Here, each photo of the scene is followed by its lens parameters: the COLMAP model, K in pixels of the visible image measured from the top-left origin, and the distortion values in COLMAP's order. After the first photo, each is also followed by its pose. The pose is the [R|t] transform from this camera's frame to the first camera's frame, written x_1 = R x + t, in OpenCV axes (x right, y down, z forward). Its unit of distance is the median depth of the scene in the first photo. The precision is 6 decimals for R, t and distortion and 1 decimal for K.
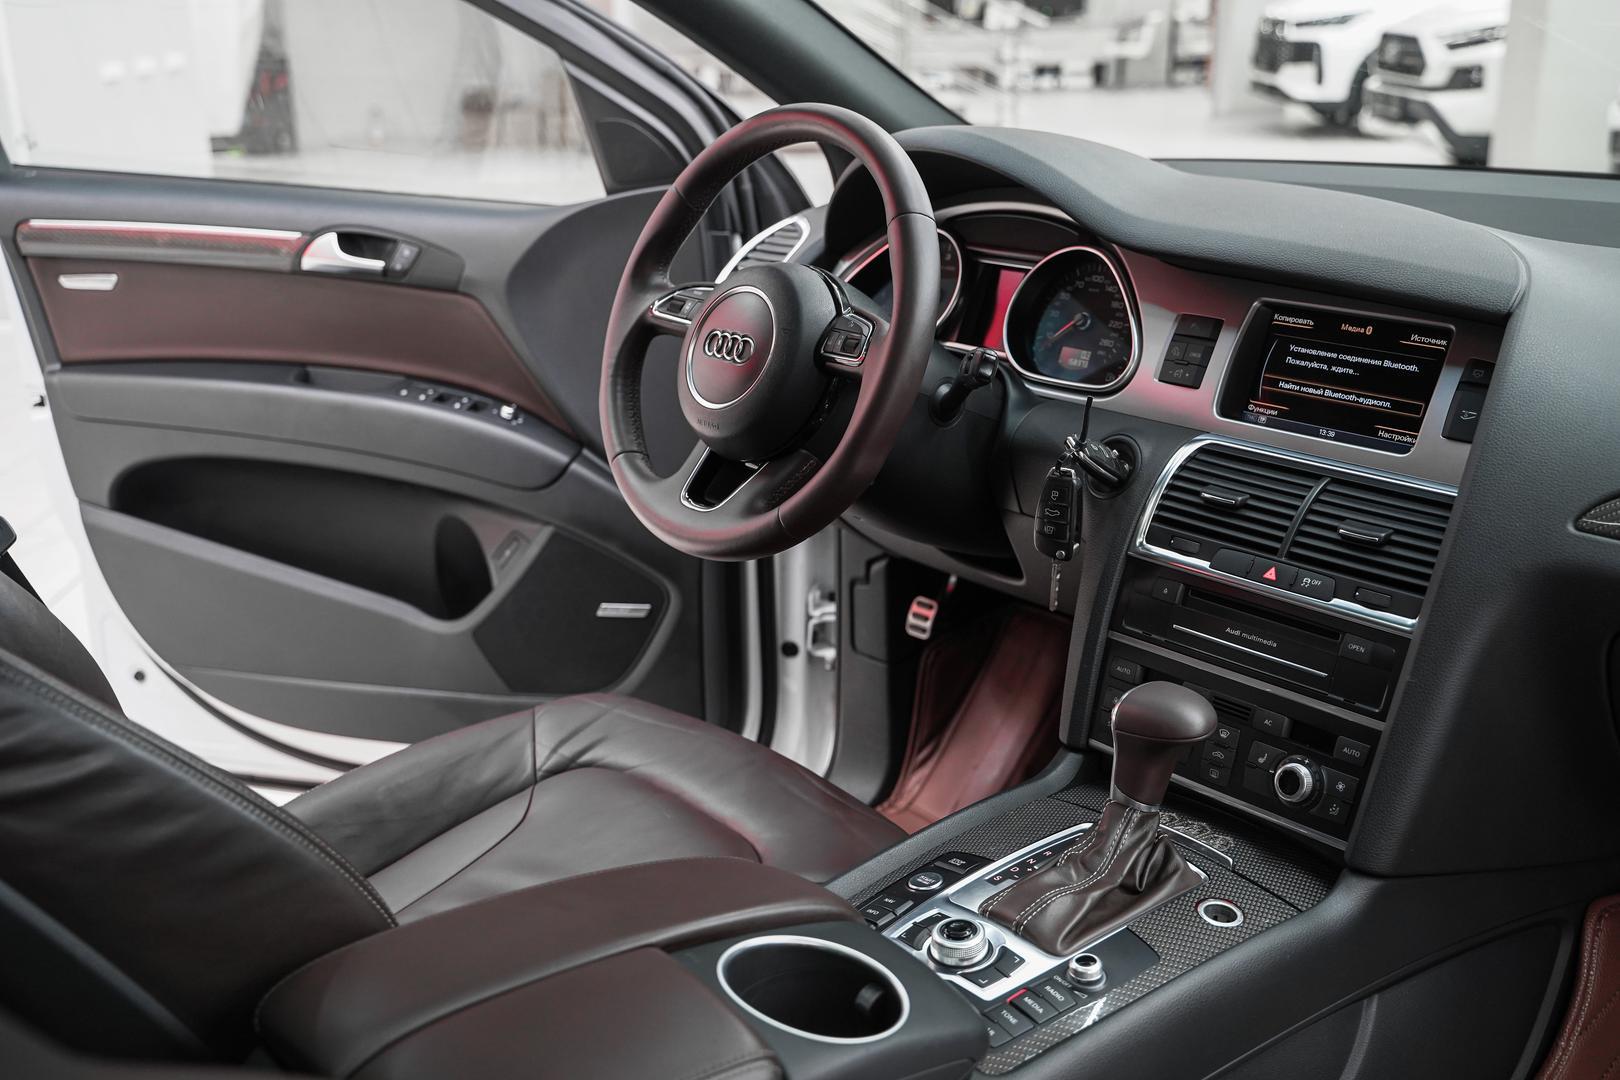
lens RADIAL K [[1702.6, 0, 818.0], [0, 1702.6, 537.7], [0, 0, 1]] dist [0.007012, 0.000000]
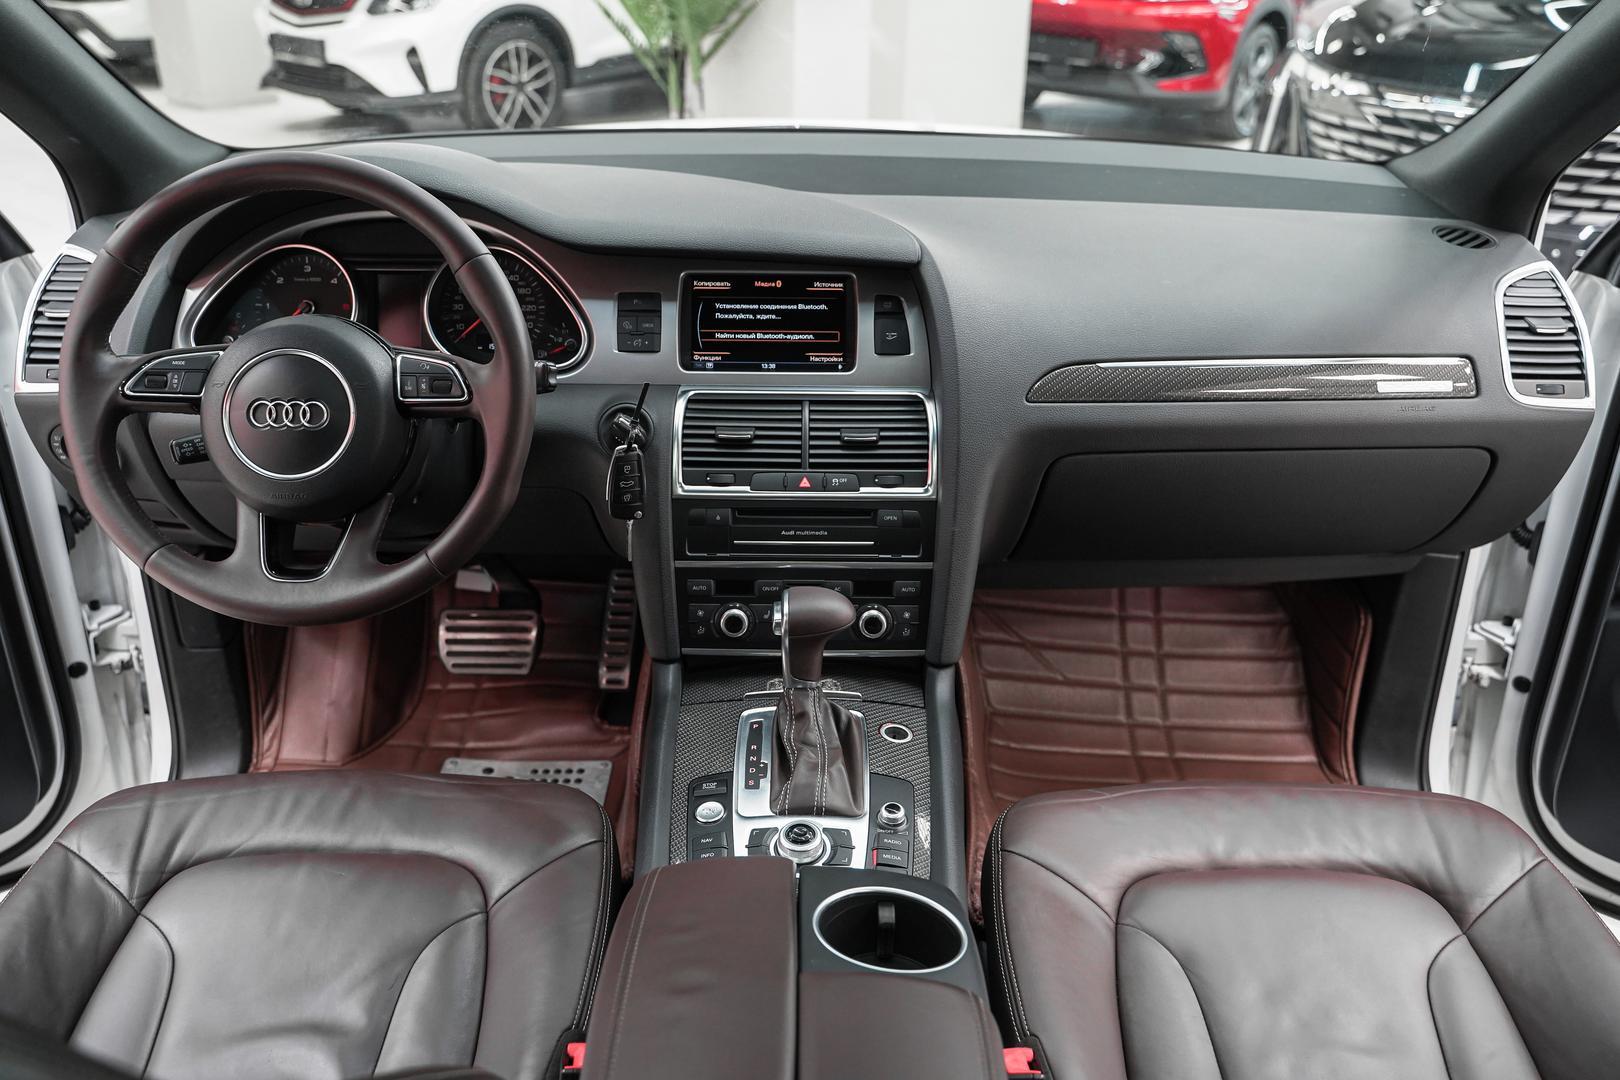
lens RADIAL K [[1283.9, 0, 799.6], [0, 1283.9, 530.3], [0, 0, 1]] dist [-0.012403, 0.008025]
pose [[0.645010, -0.311540, 0.697786, -0.386827], [0.212531, 0.950232, 0.227793, -0.149466], [-0.734025, 0.001372, 0.679121, 0.283039]]
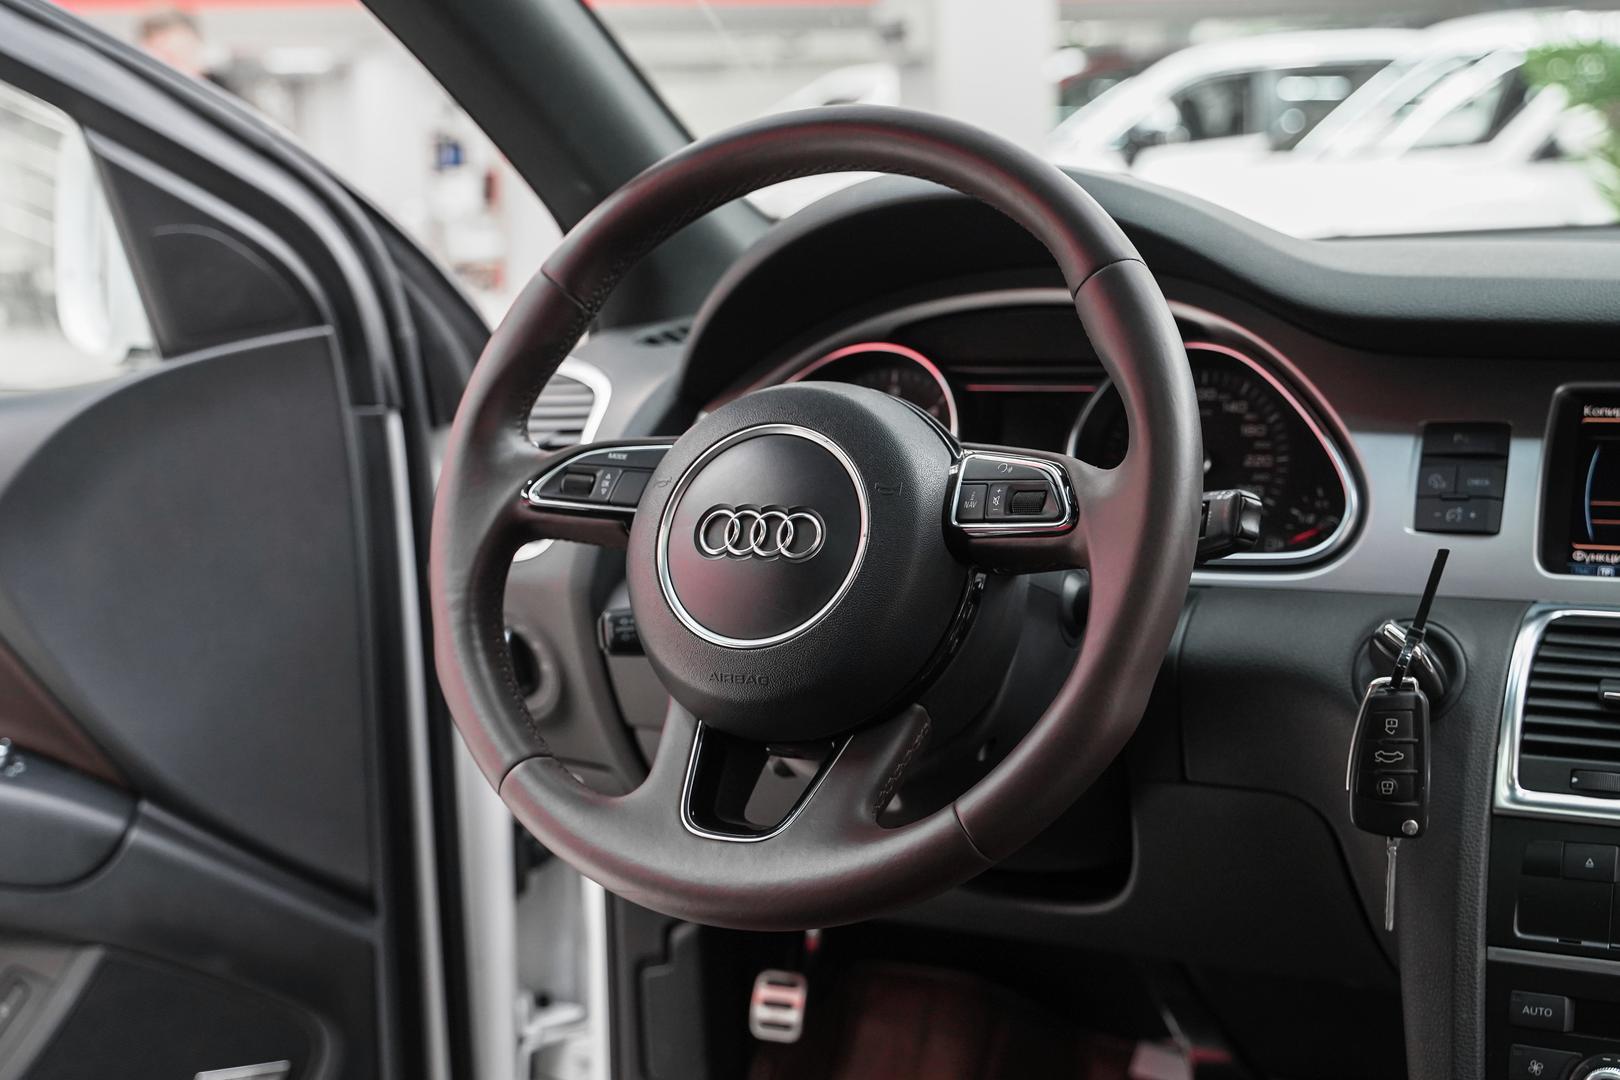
lens RADIAL K [[2239.7, 0, 820.1], [0, 2239.7, 538.8], [0, 0, 1]] dist [-0.013090, 0.000000]
pose [[0.925625, -0.083611, 0.369090, -0.292411], [0.140632, 0.981443, -0.130356, -0.014445], [-0.351341, 0.172567, 0.920206, 0.329052]]
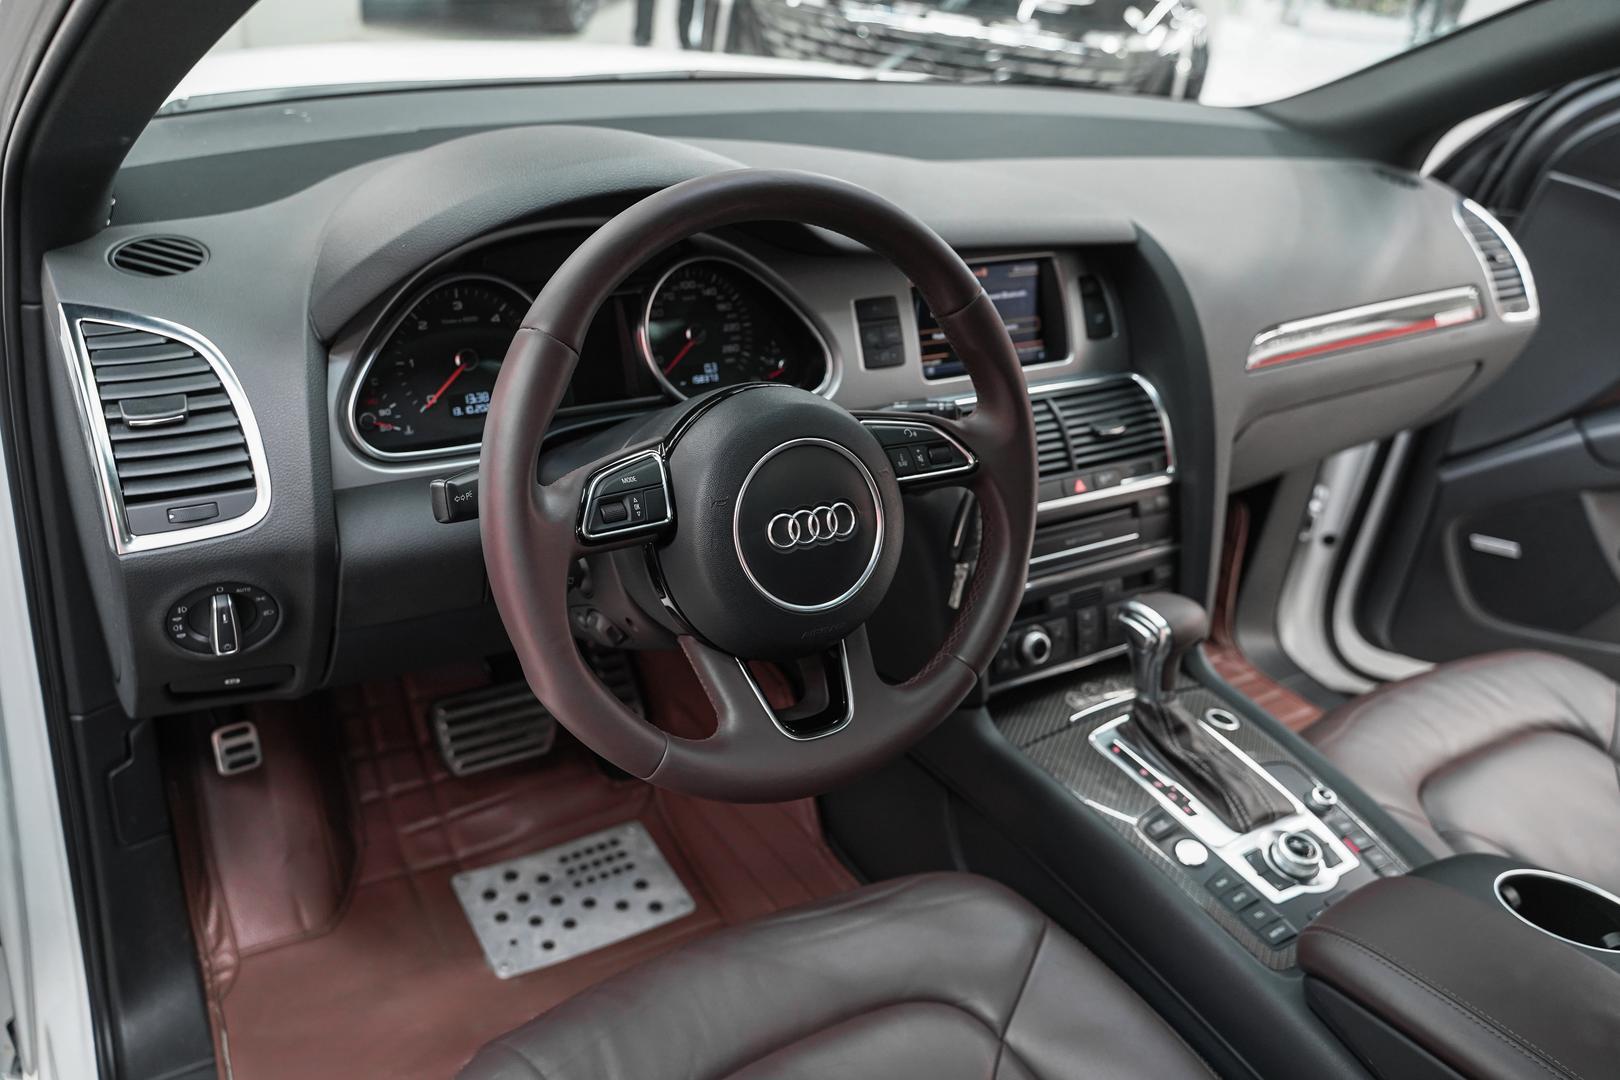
lens RADIAL K [[1283.9, 0, 780.0], [0, 1283.9, 542.4], [0, 0, 1]] dist [-0.012403, 0.008025]
pose [[0.159207, -0.451665, 0.877868, -0.533666], [0.206171, 0.884814, 0.417848, -0.331082], [-0.965477, 0.114466, 0.233989, 0.867660]]
